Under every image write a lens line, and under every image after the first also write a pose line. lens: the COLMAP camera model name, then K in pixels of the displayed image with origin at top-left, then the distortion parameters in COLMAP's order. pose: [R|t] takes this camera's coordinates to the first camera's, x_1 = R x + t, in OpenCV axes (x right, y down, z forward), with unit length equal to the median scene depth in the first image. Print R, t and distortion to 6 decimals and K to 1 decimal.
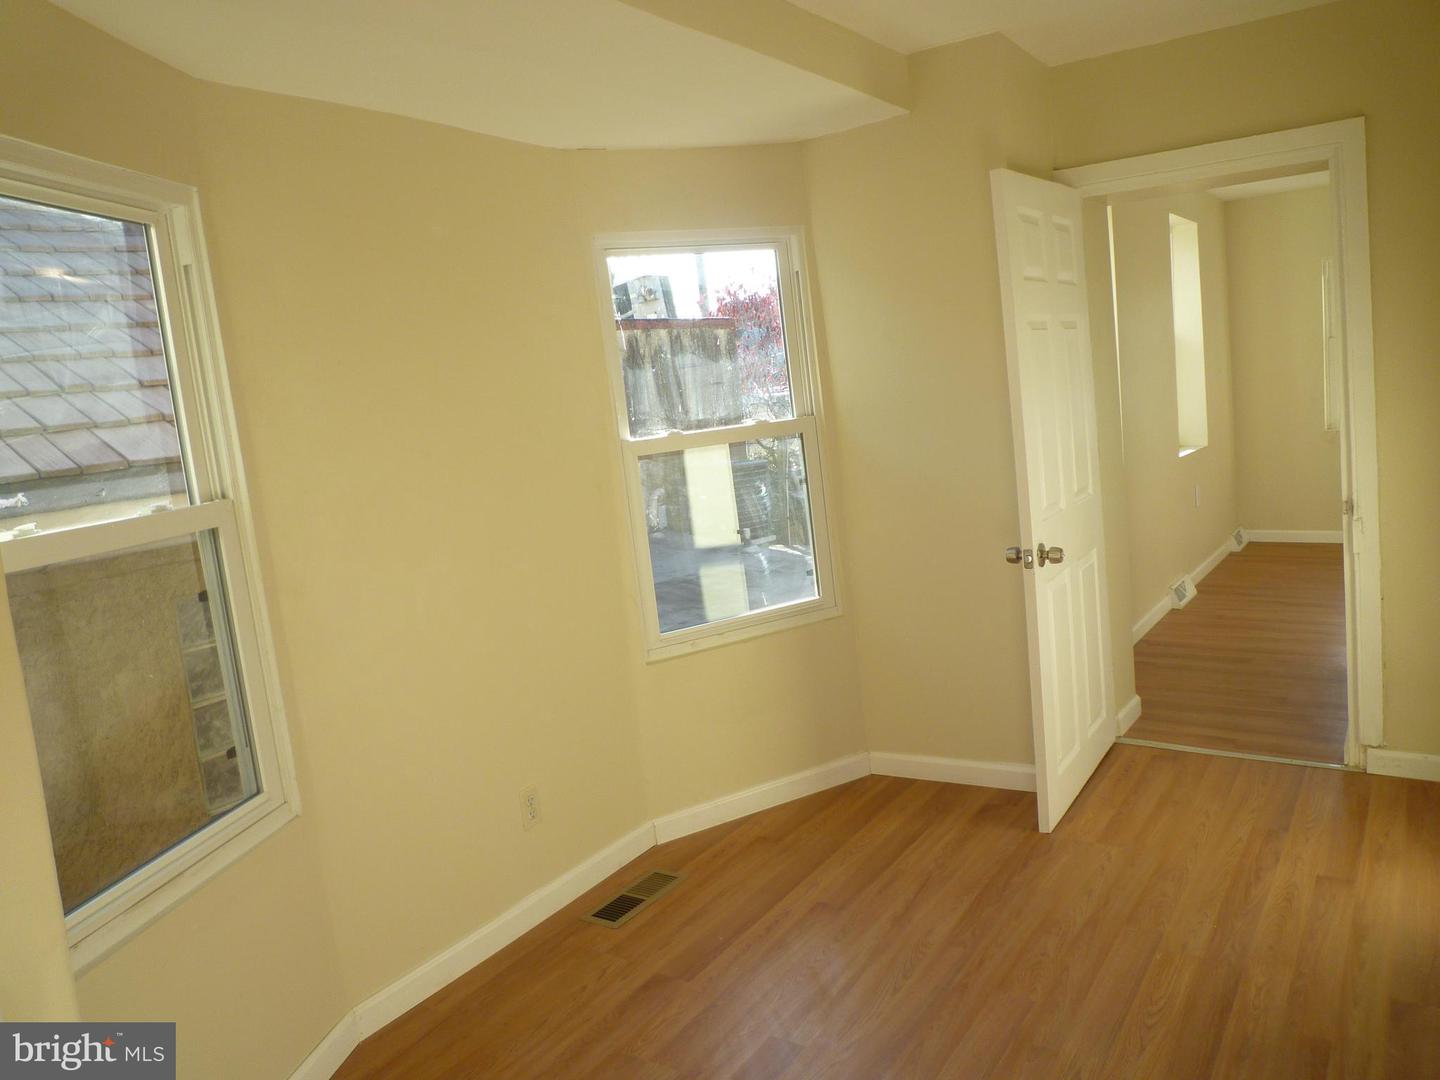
lens RADIAL K [[1052.8, 0, 720.2], [0, 1052.8, 533.9], [0, 0, 1]] dist [-0.031915, -0.013853]
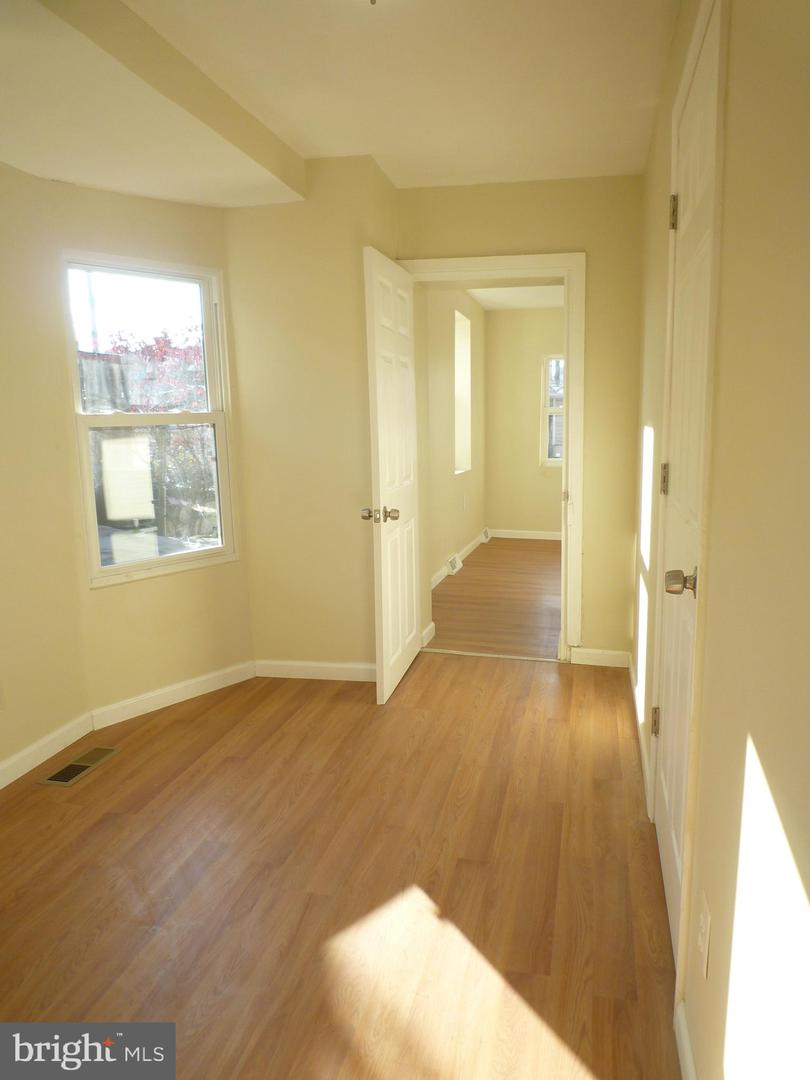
lens RADIAL K [[789.6, 0, 410.1], [0, 789.6, 547.2], [0, 0, 1]] dist [-0.031915, -0.013853]
pose [[0.926818, 0.030294, 0.374287, -0.071399], [-0.032171, 0.999482, -0.001232, 0.063743], [-0.374130, -0.010899, 0.927312, -0.038960]]
